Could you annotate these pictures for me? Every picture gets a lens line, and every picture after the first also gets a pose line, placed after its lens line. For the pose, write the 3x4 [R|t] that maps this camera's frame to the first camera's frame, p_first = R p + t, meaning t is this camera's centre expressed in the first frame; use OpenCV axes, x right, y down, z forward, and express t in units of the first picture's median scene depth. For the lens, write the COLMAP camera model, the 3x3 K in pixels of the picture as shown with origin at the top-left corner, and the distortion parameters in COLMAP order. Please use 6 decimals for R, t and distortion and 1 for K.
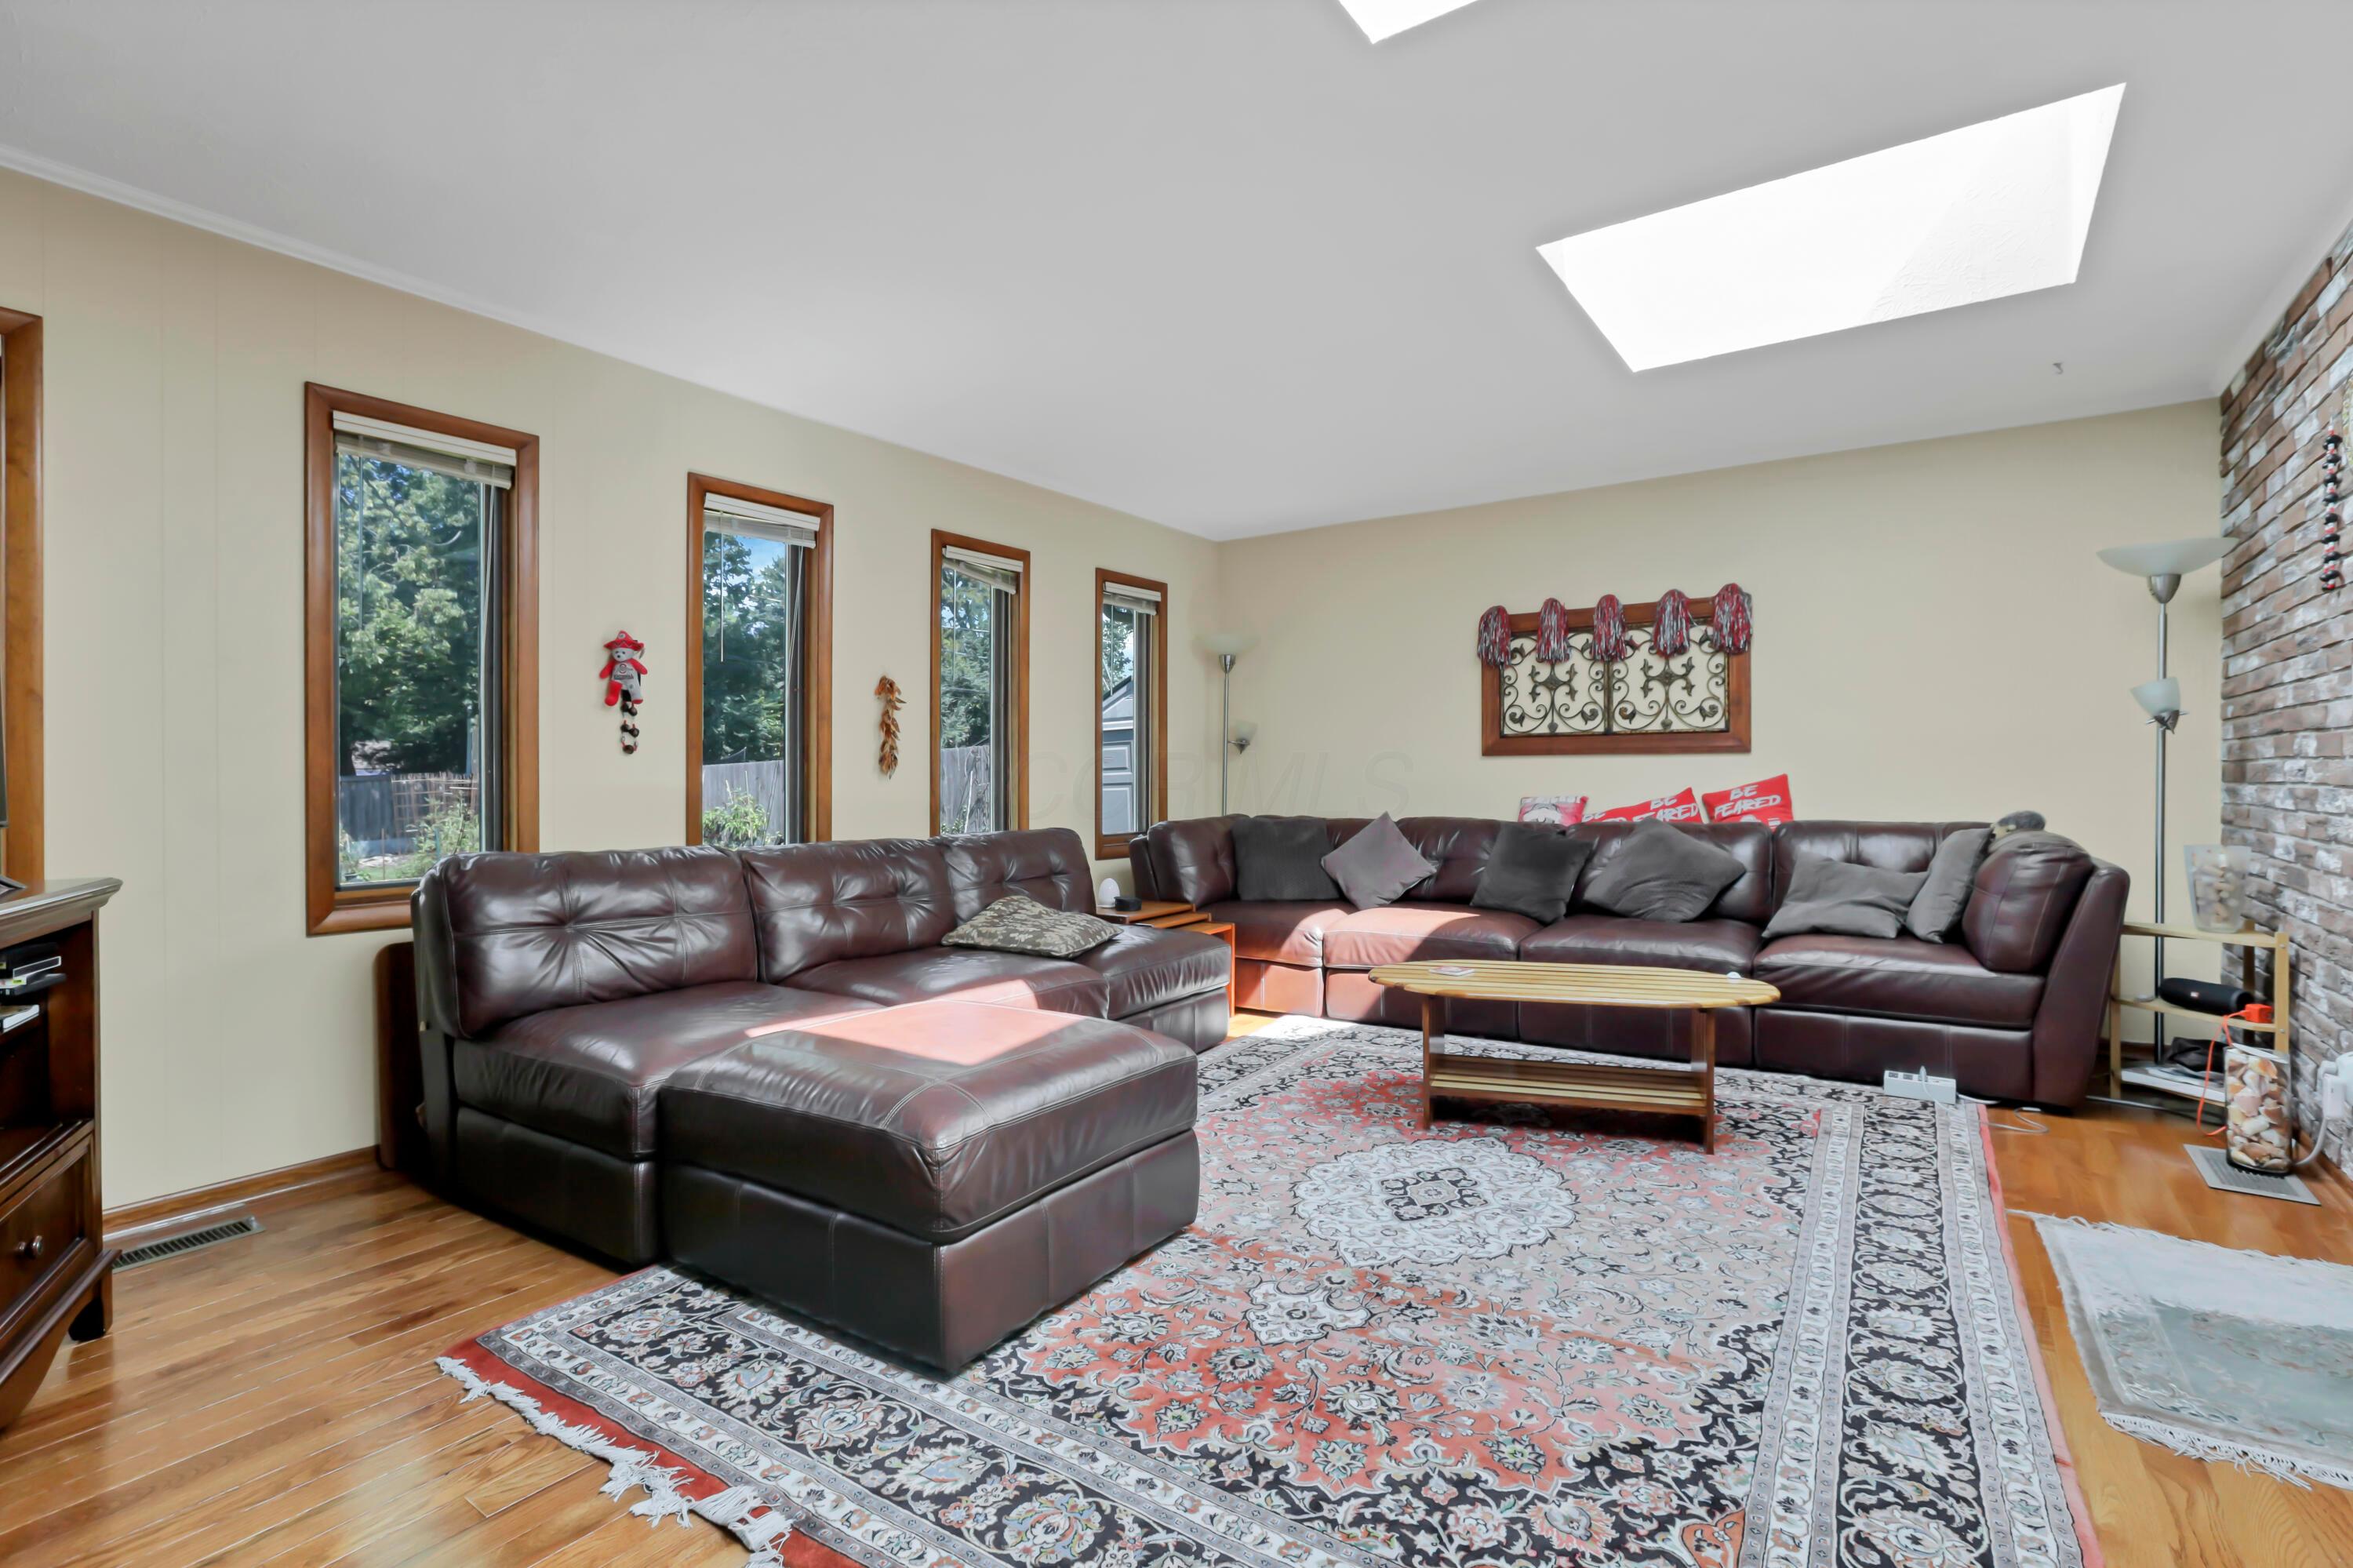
lens RADIAL K [[1139.2, 0, 1135.5], [0, 1139.2, 783.5], [0, 0, 1]] dist [-0.001572, -0.000100]
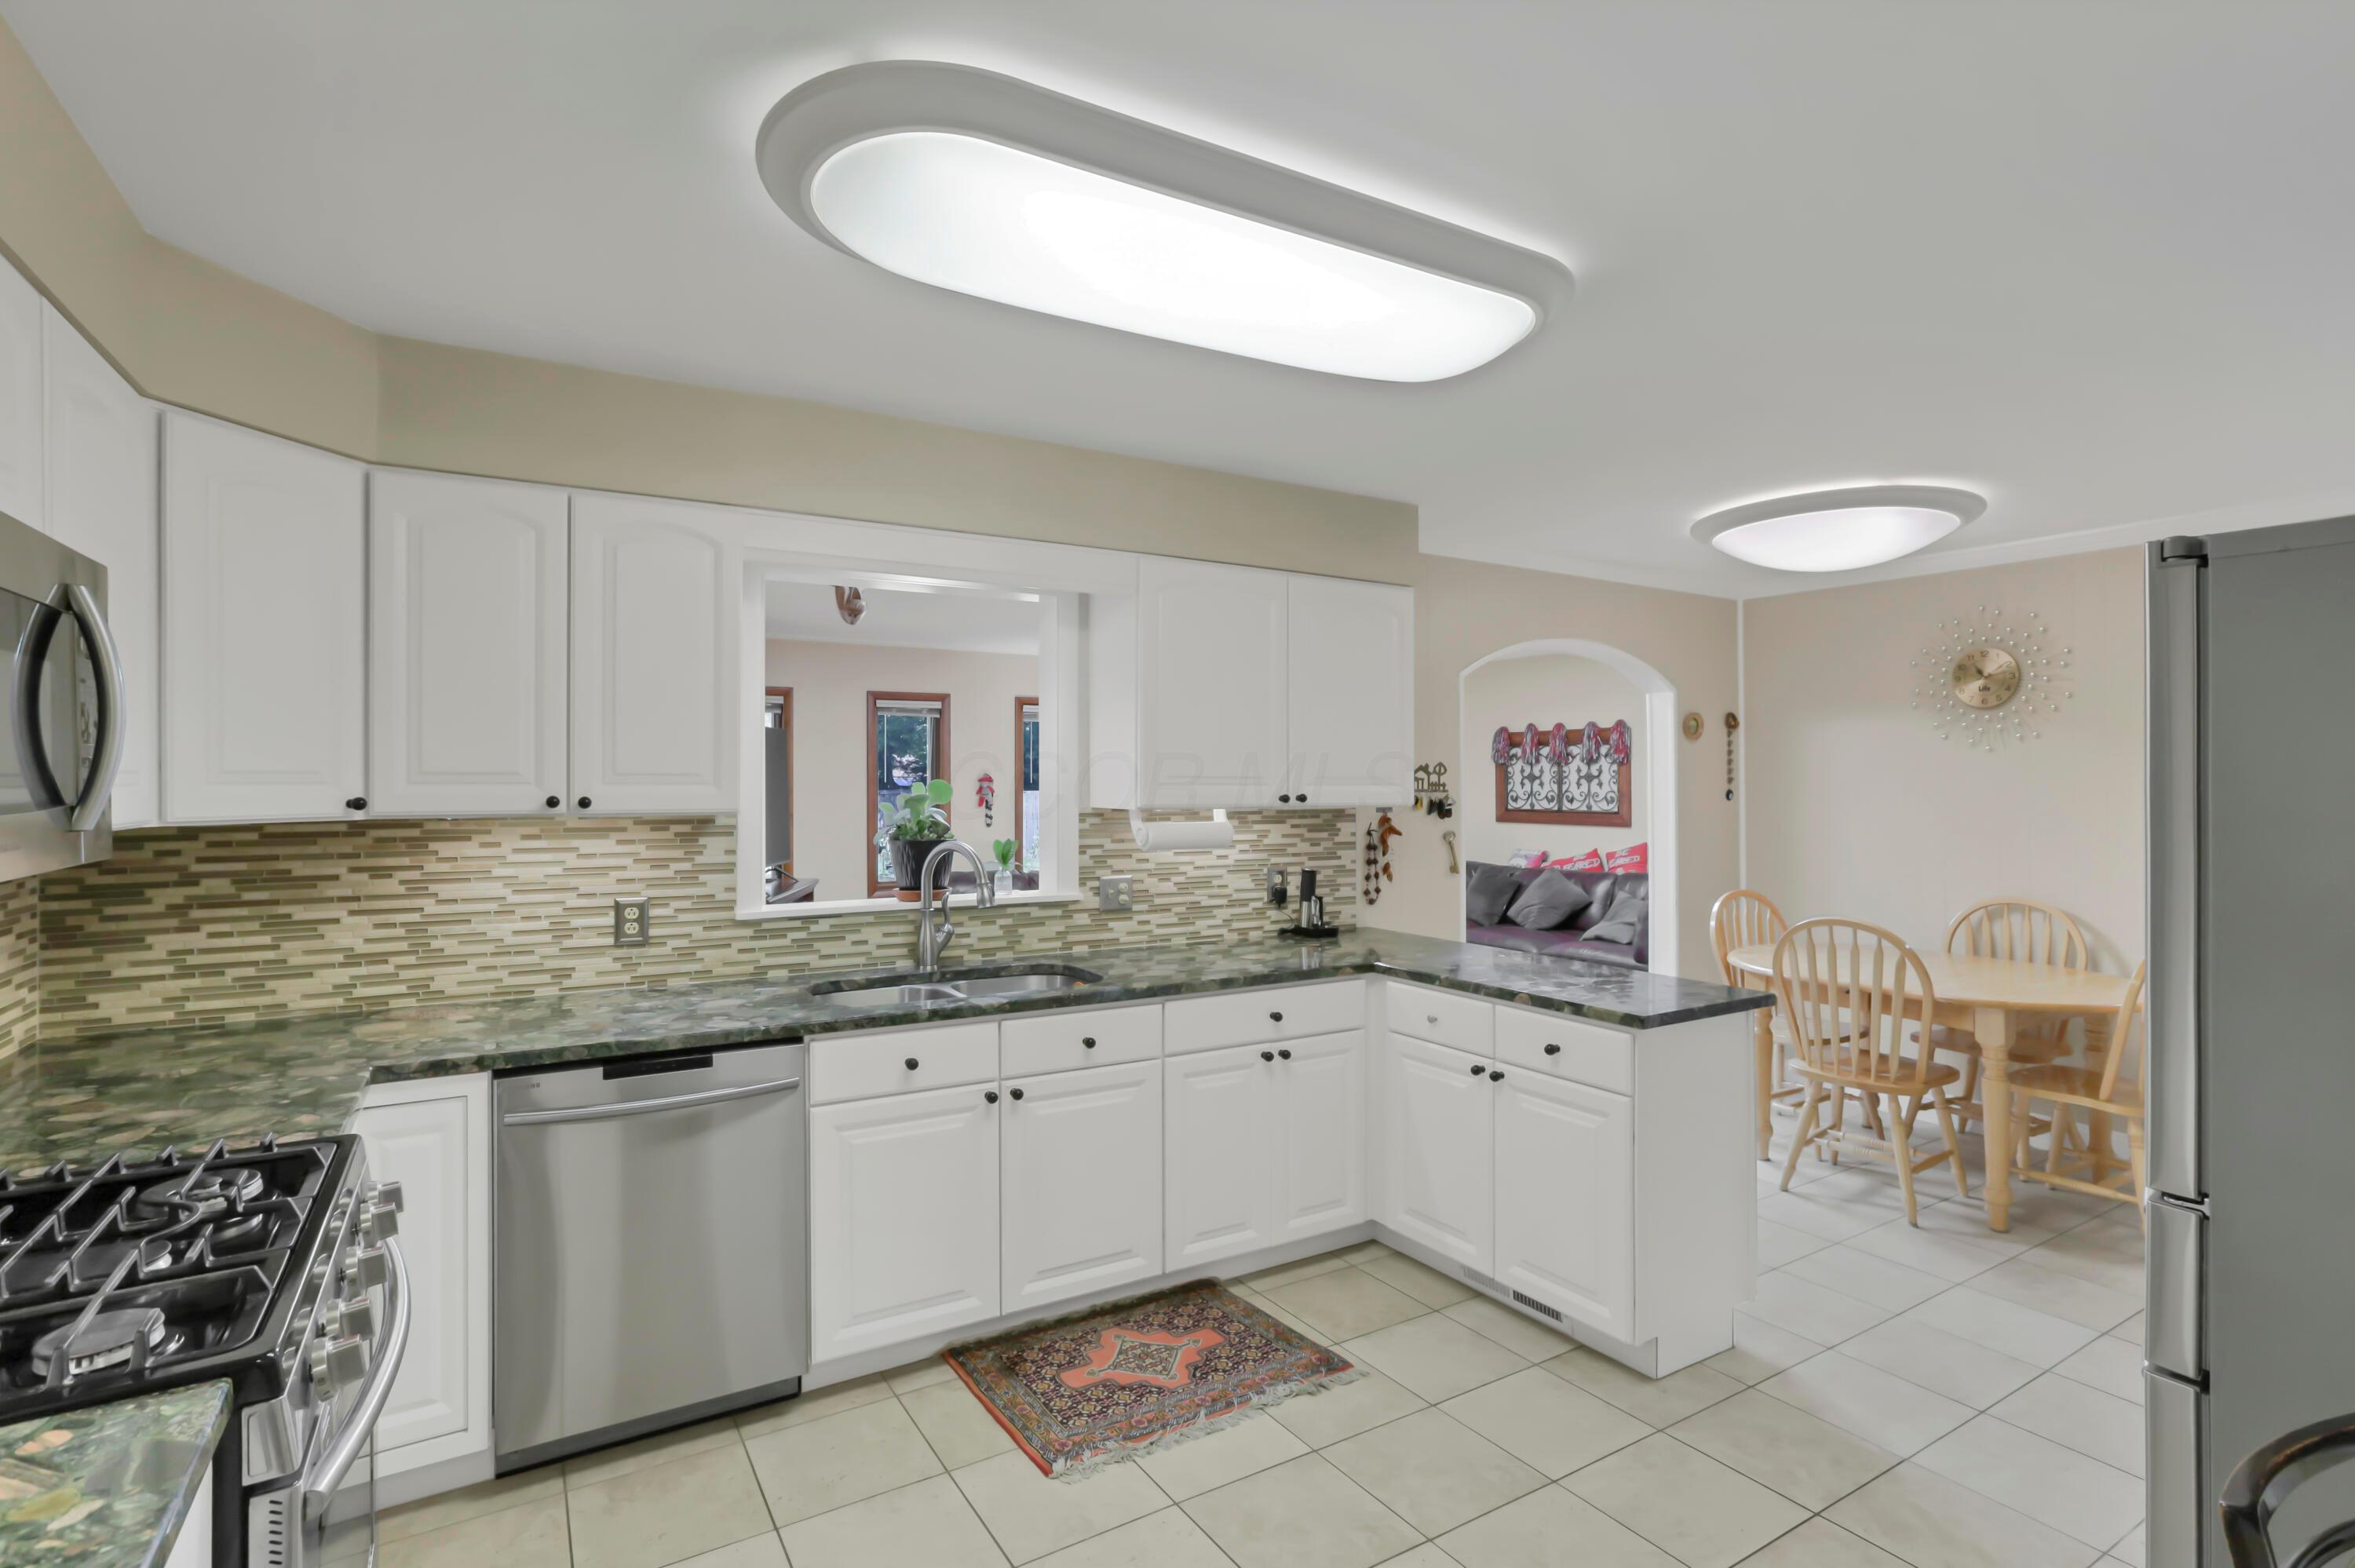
lens RADIAL K [[1139.9, 0, 1178.9], [0, 1139.9, 784.8], [0, 0, 1]] dist [-0.001572, -0.000100]
pose [[0.920638, 0.005774, -0.390375, 0.565153], [-0.004259, 0.999980, 0.004746, -0.088671], [0.390395, -0.002707, 0.920644, -0.670546]]
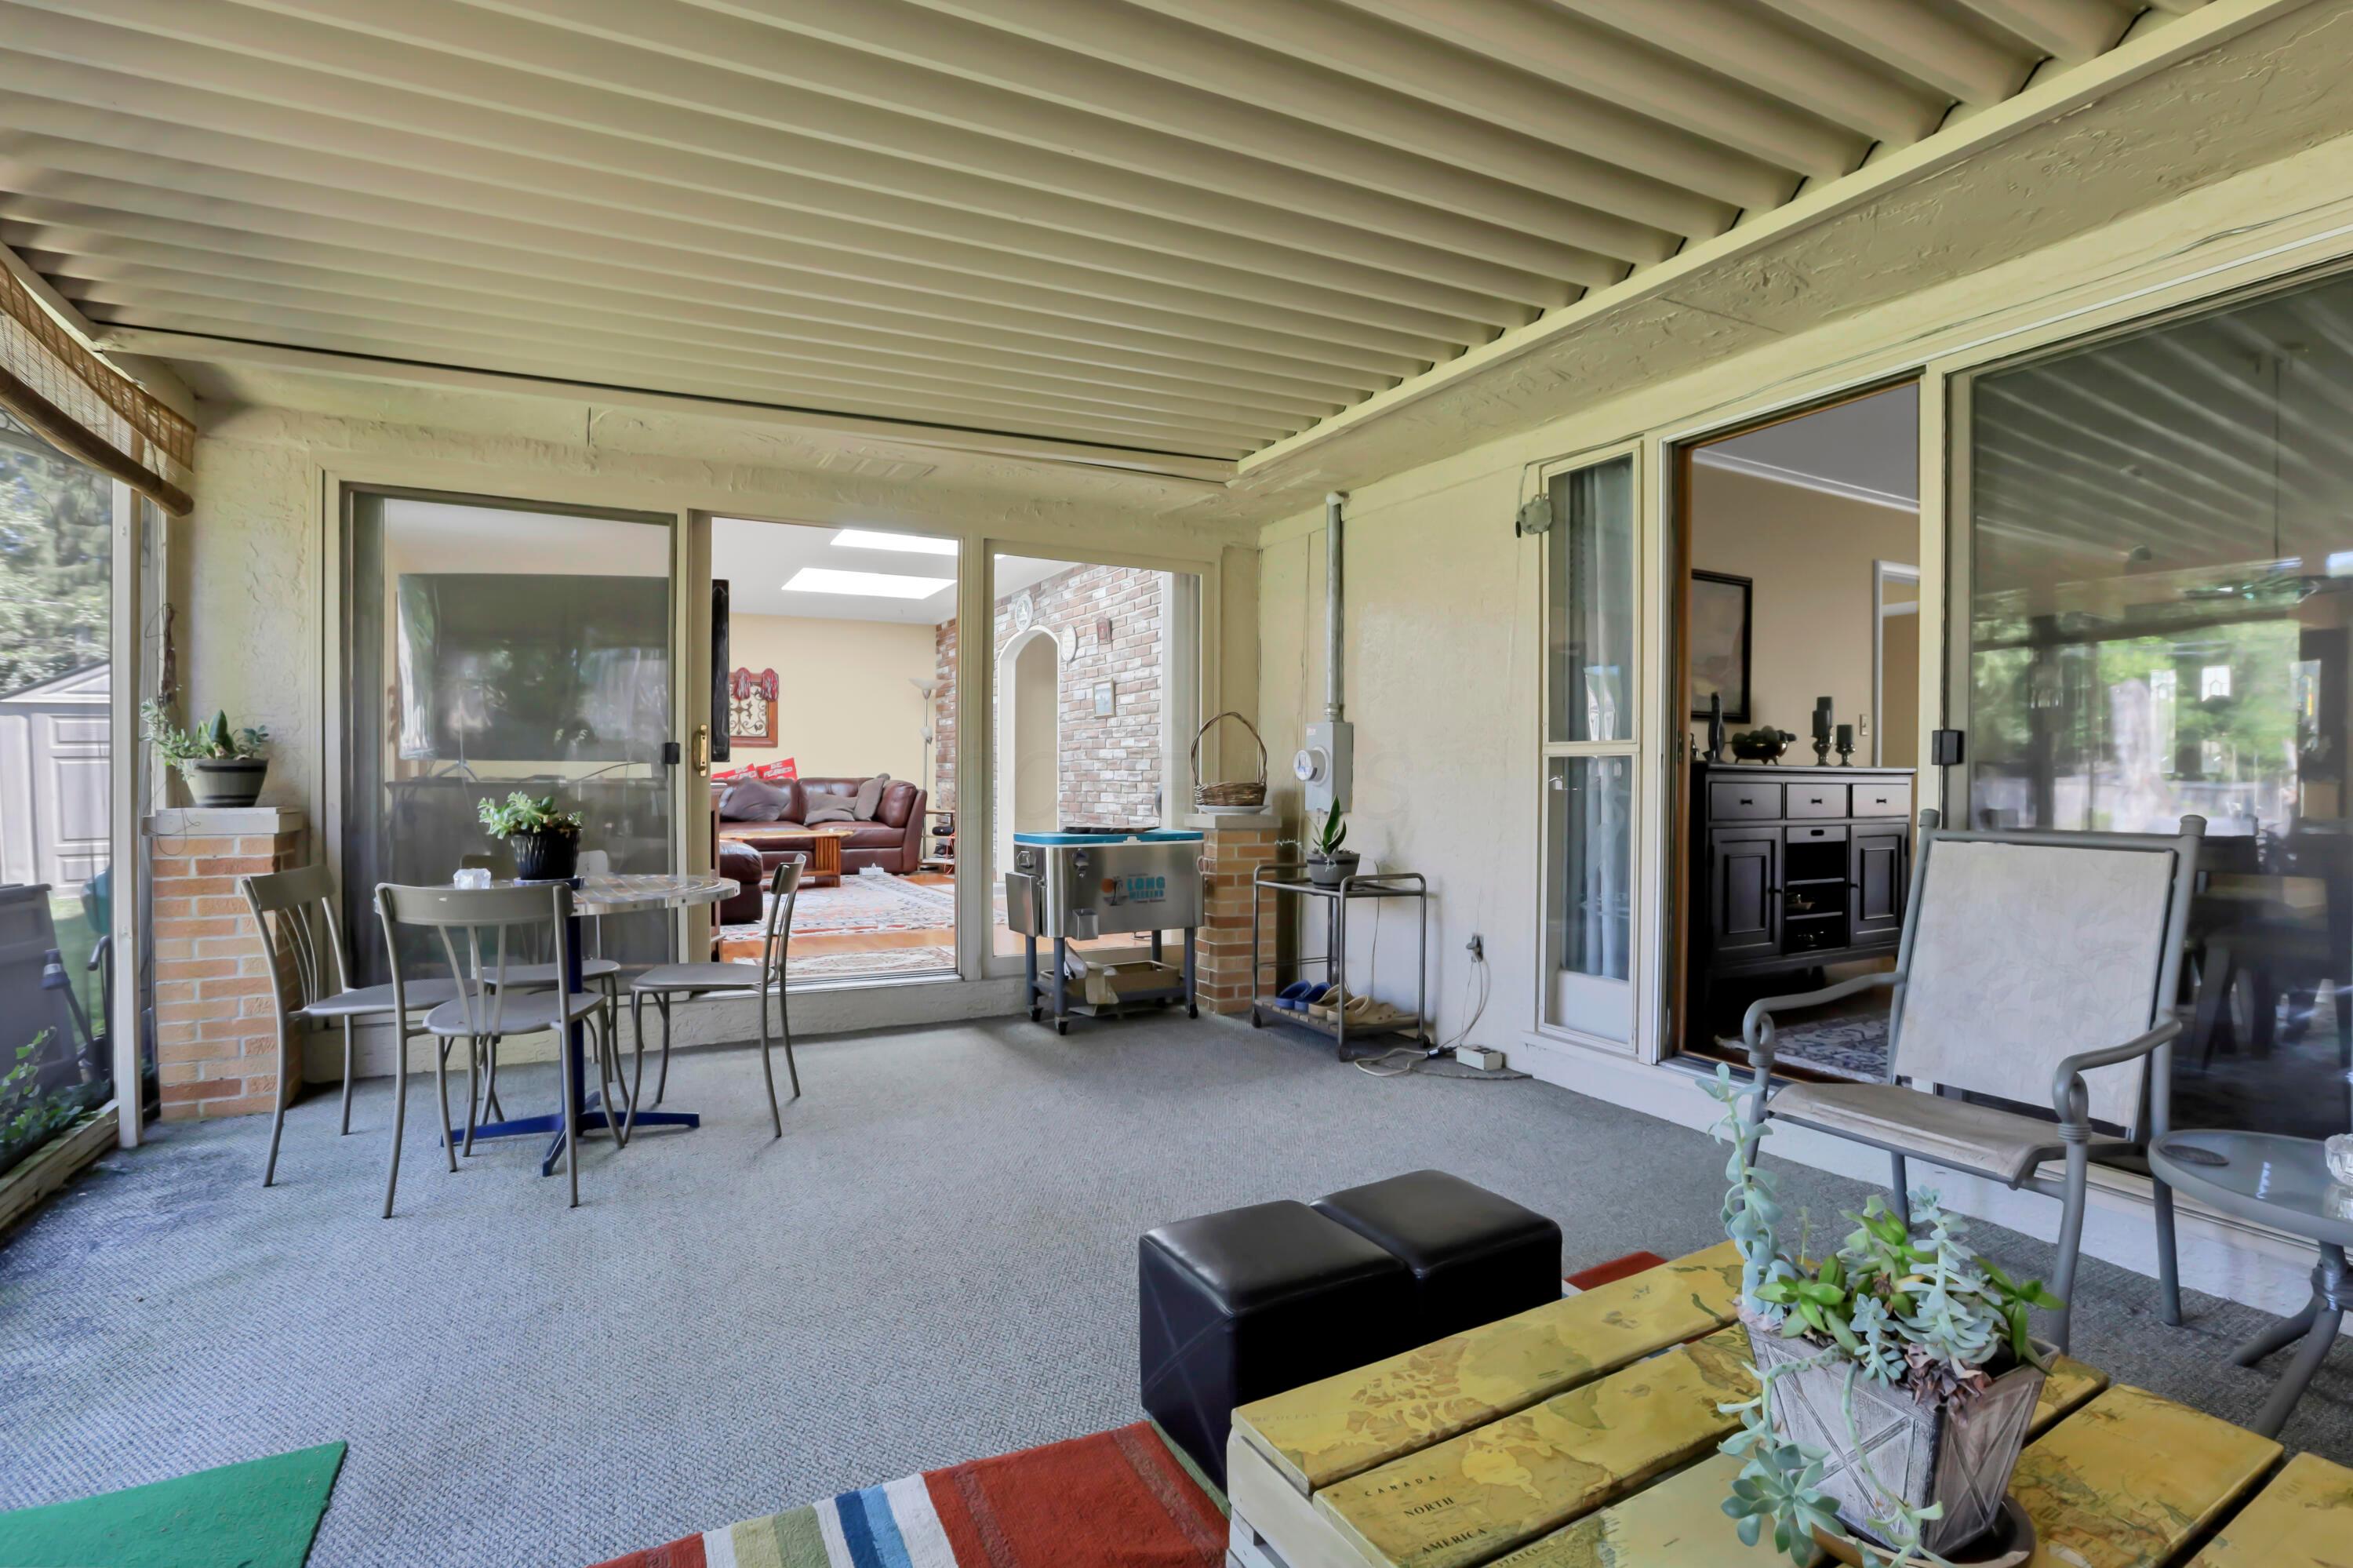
lens RADIAL K [[1139.2, 0, 1183.6], [0, 1139.2, 780.6], [0, 0, 1]] dist [-0.001572, -0.000100]
pose [[0.453998, -0.006070, 0.890982, -1.016570], [-0.005250, 0.999941, 0.009487, 0.011343], [-0.890987, -0.008985, 0.453940, -0.659450]]
